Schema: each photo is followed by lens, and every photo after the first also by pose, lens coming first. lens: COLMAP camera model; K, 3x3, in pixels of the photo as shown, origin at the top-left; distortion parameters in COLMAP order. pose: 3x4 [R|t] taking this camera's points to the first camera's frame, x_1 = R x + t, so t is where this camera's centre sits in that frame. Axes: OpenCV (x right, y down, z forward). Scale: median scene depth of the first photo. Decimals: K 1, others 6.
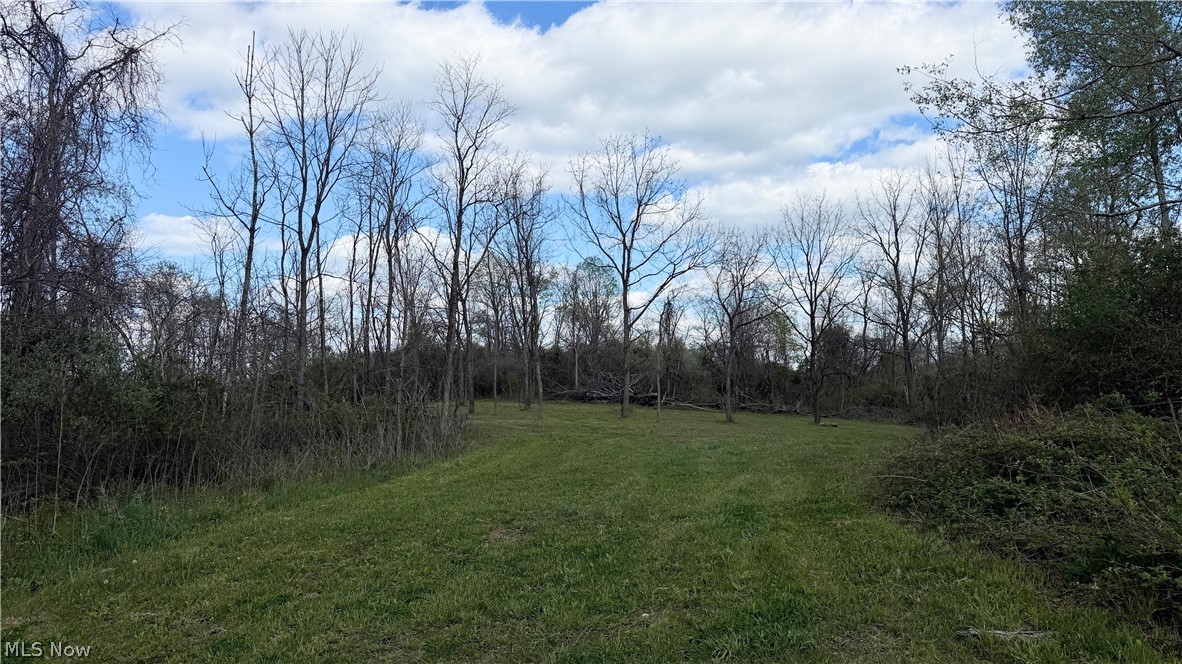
lens RADIAL K [[829.9, 0, 592.3], [0, 829.9, 335.2], [0, 0, 1]] dist [0.040059, -0.025471]
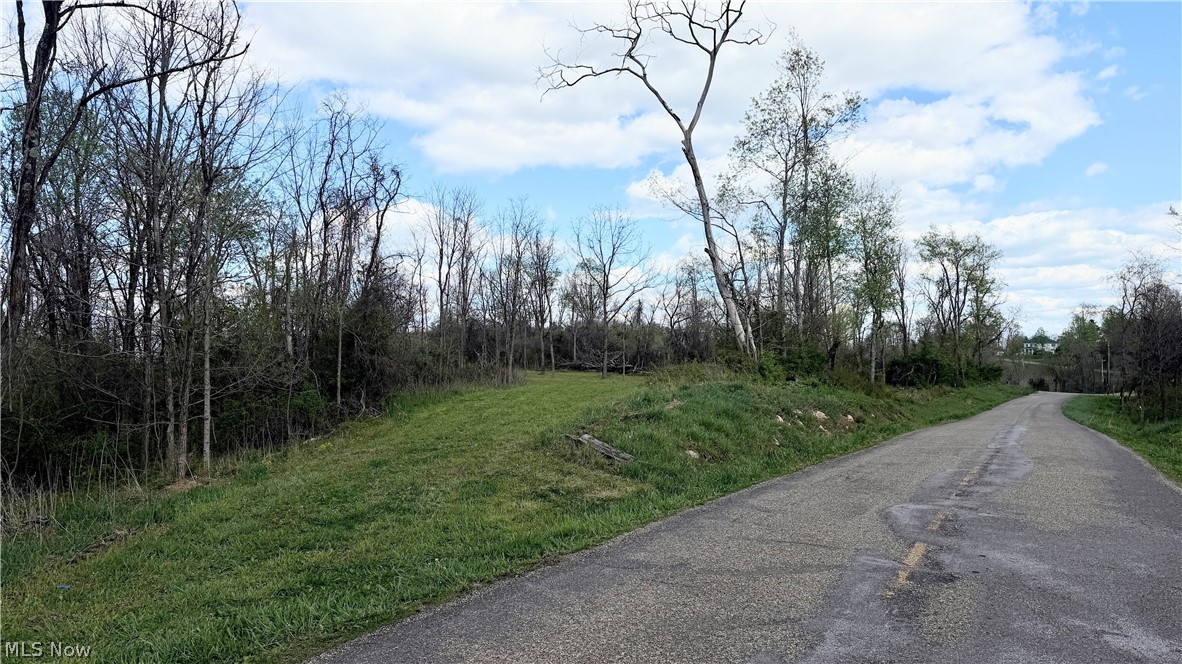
lens RADIAL K [[829.9, 0, 595.9], [0, 829.9, 325.5], [0, 0, 1]] dist [0.040059, -0.025471]
pose [[0.999952, 0.009033, 0.003899, 0.010728], [-0.009098, 0.999815, 0.016973, -0.020726], [-0.003745, -0.017007, 0.999848, -0.403338]]
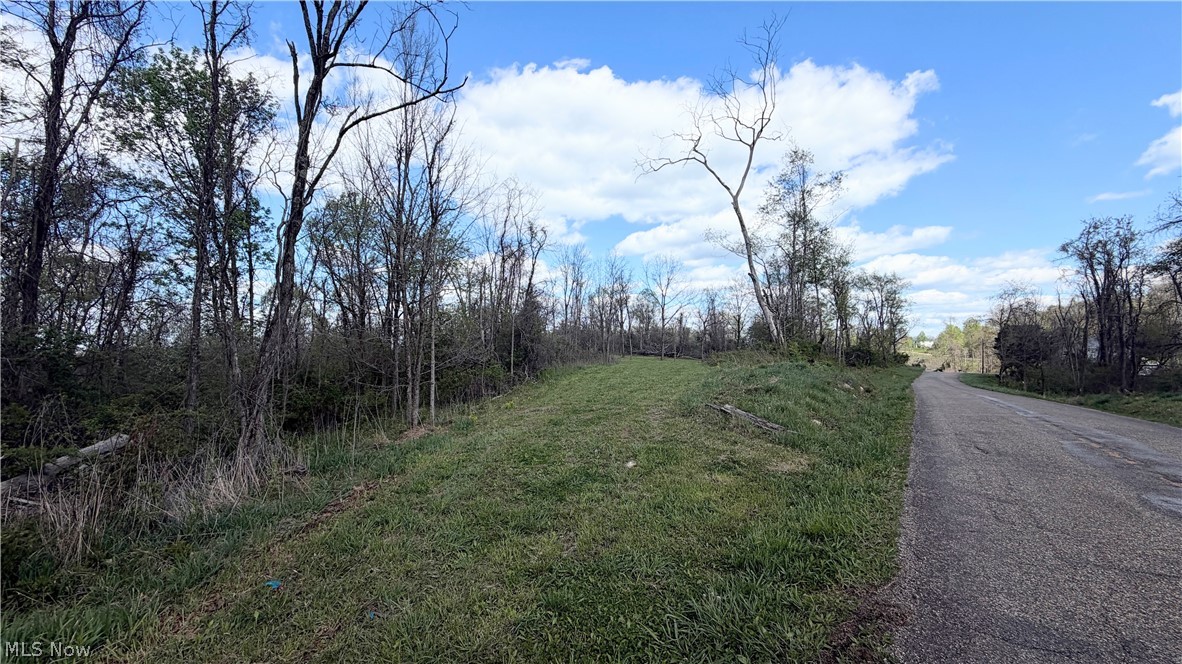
lens RADIAL K [[472.6, 0, 585.3], [0, 472.6, 327.8], [0, 0, 1]] dist [-0.000242, 0.000048]
pose [[0.992636, 0.011353, -0.120600, -0.015114], [-0.009764, 0.999858, 0.013761, -0.015112], [0.120739, -0.012483, 0.992606, -0.346190]]
